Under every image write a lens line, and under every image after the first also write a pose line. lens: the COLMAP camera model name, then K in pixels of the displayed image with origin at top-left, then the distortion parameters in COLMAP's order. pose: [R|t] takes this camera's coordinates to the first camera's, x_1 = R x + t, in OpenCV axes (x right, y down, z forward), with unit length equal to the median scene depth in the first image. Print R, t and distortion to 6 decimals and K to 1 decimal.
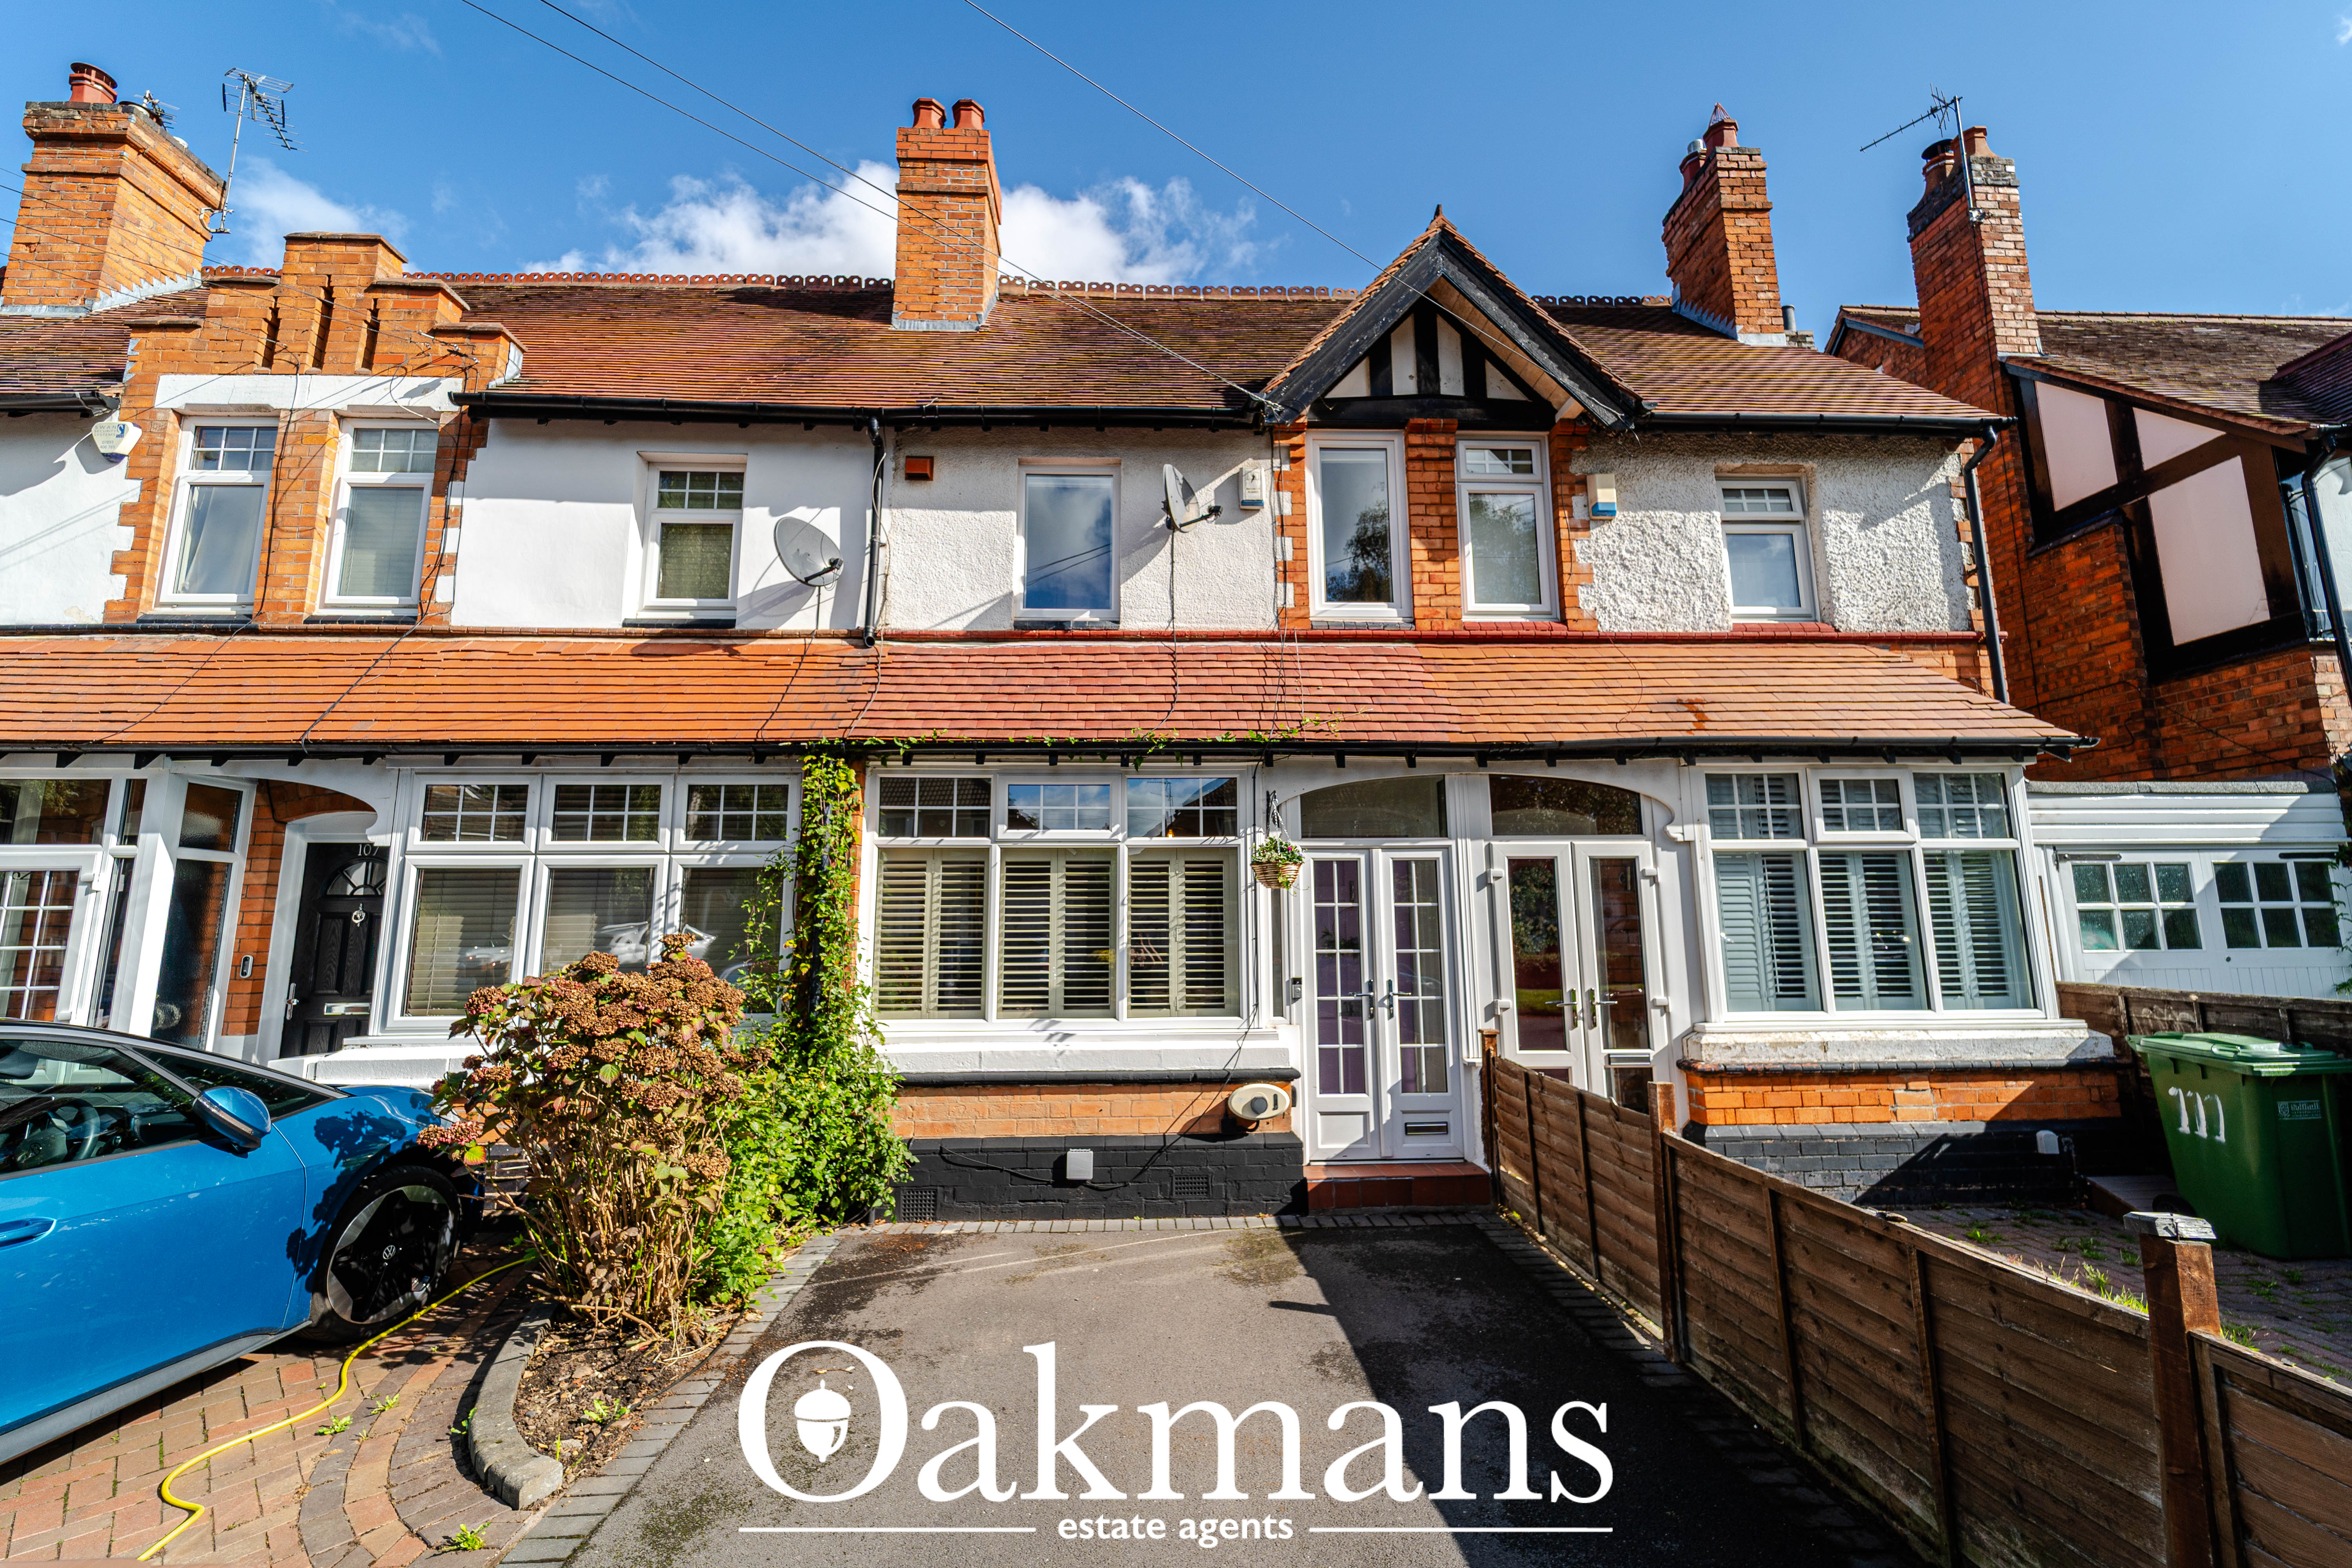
lens RADIAL K [[924.8, 0, 1163.9], [0, 924.8, 789.6], [0, 0, 1]] dist [0.002031, -0.002864]
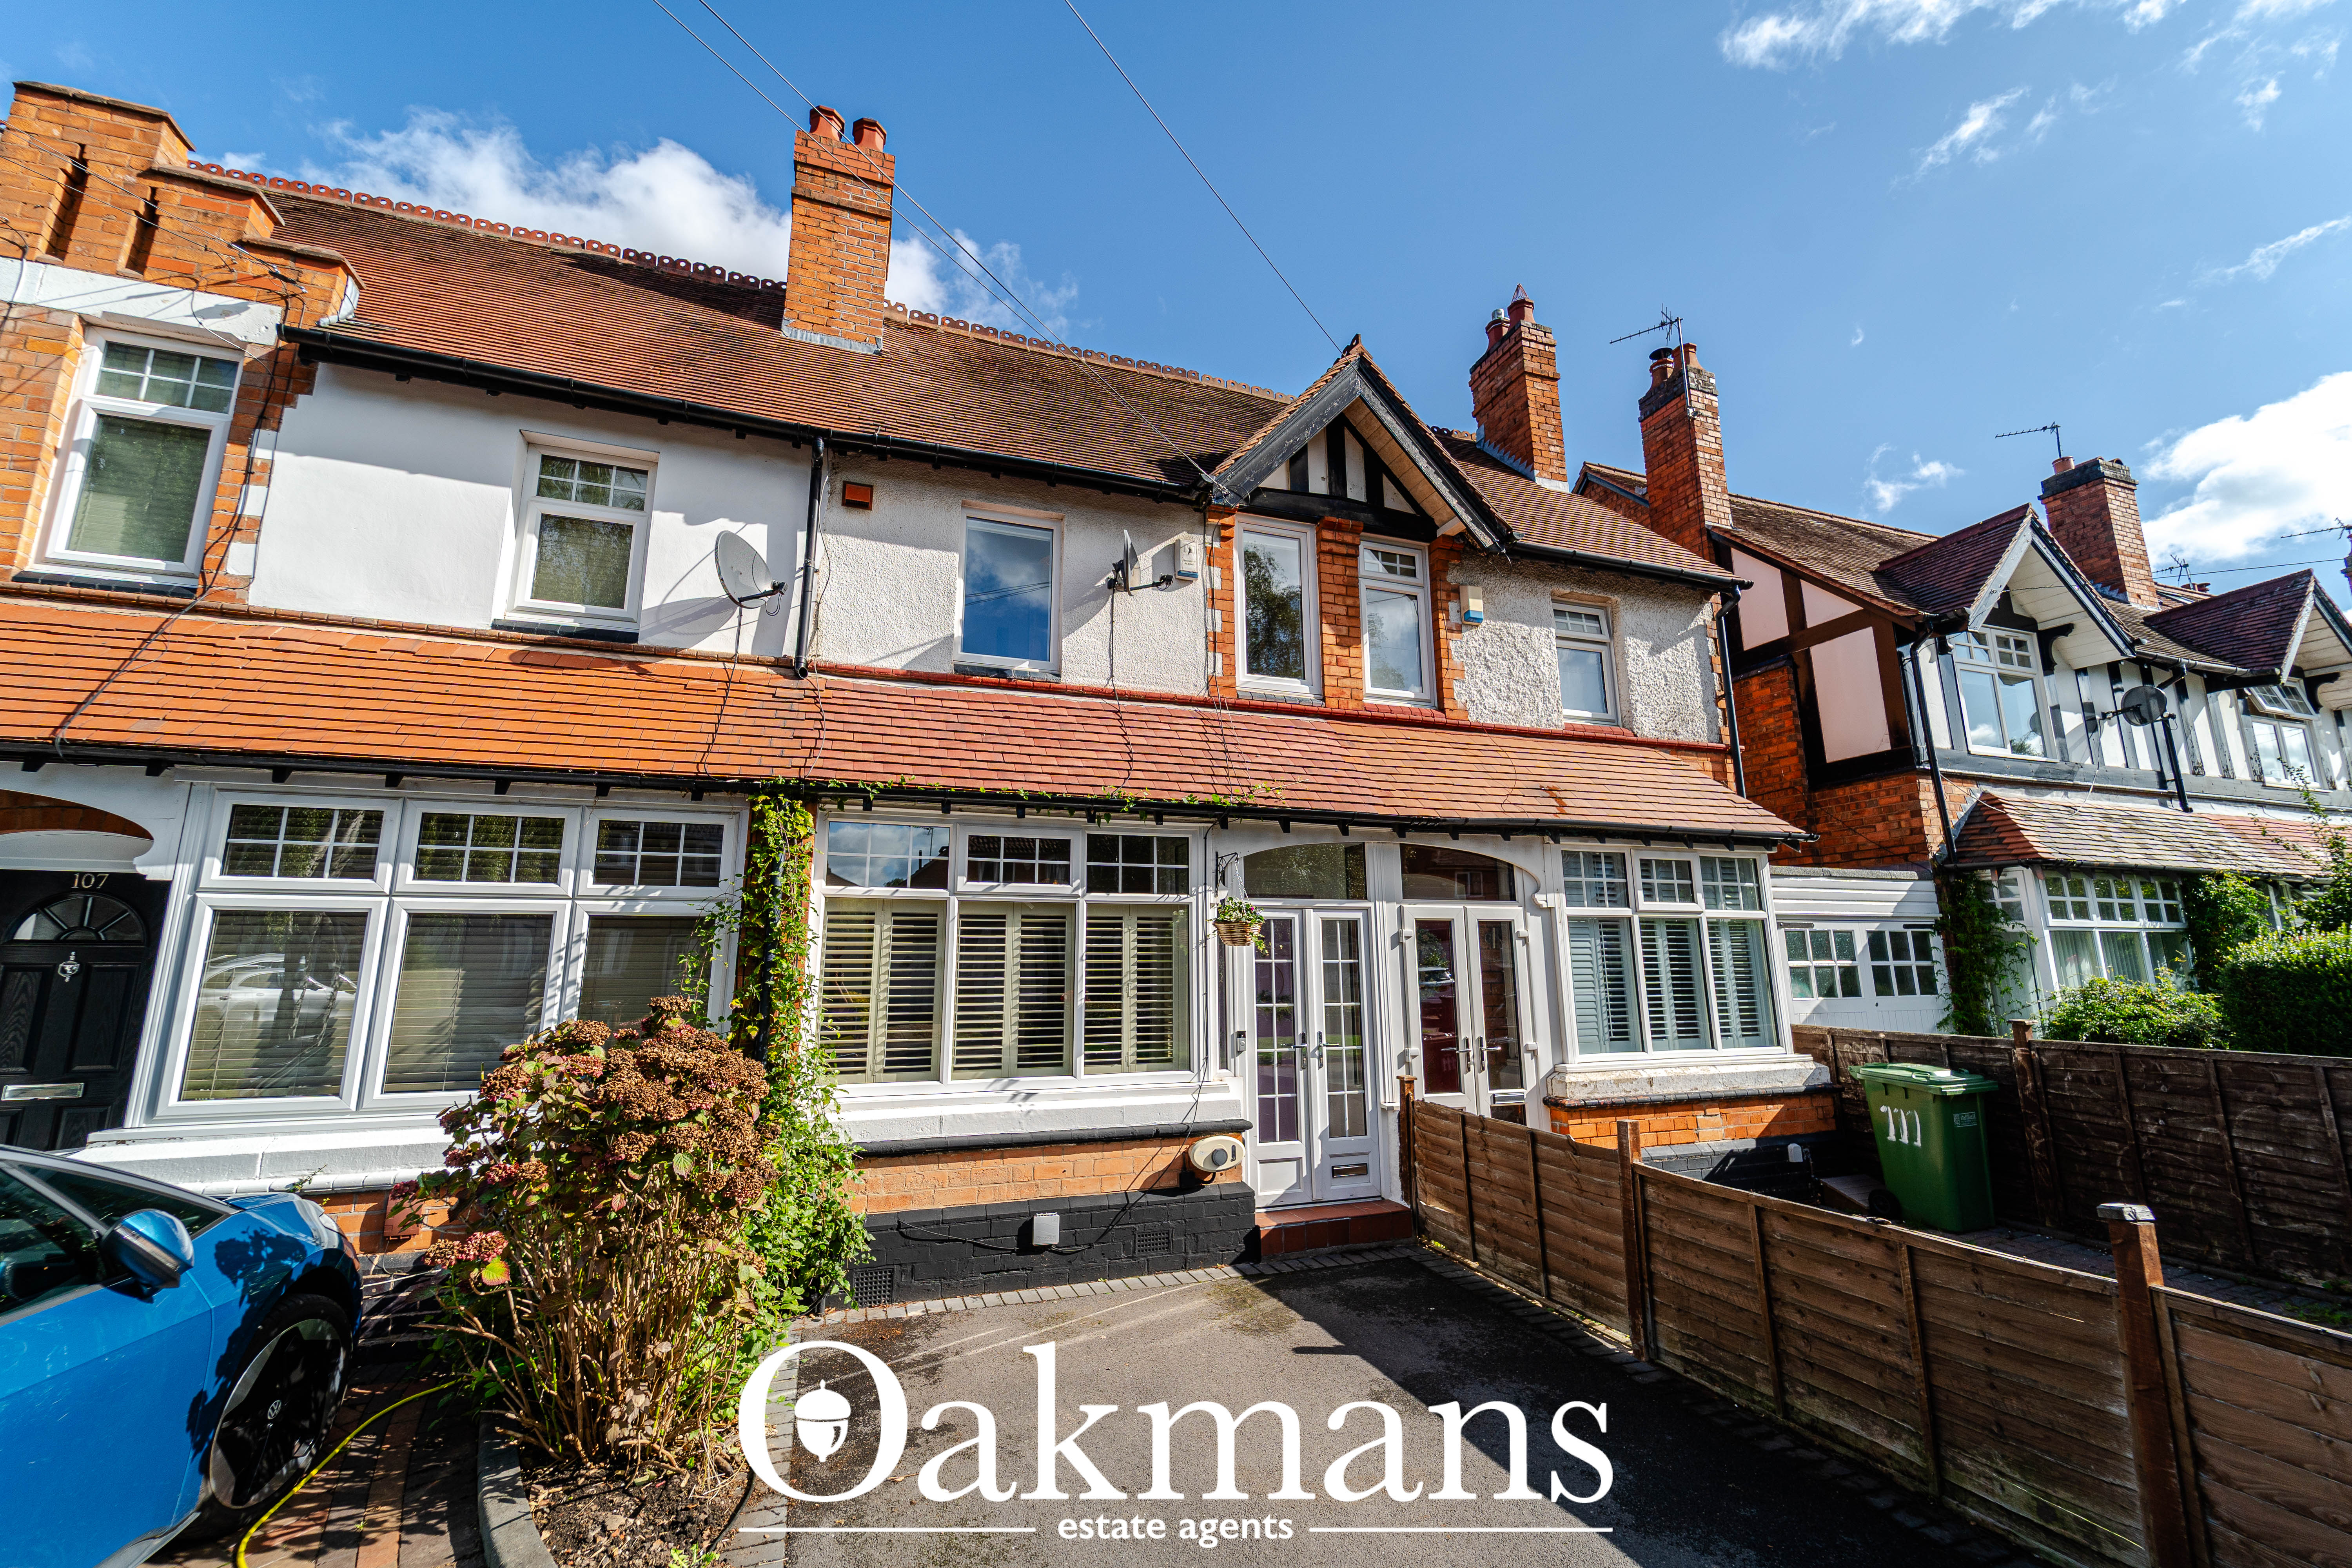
lens RADIAL K [[924.8, 0, 1163.9], [0, 924.8, 789.6], [0, 0, 1]] dist [0.002031, -0.002864]
pose [[0.957633, 0.056884, 0.282318, -0.240352], [-0.044462, 0.997748, -0.050218, -0.012906], [-0.284538, 0.035538, 0.958006, 0.009856]]
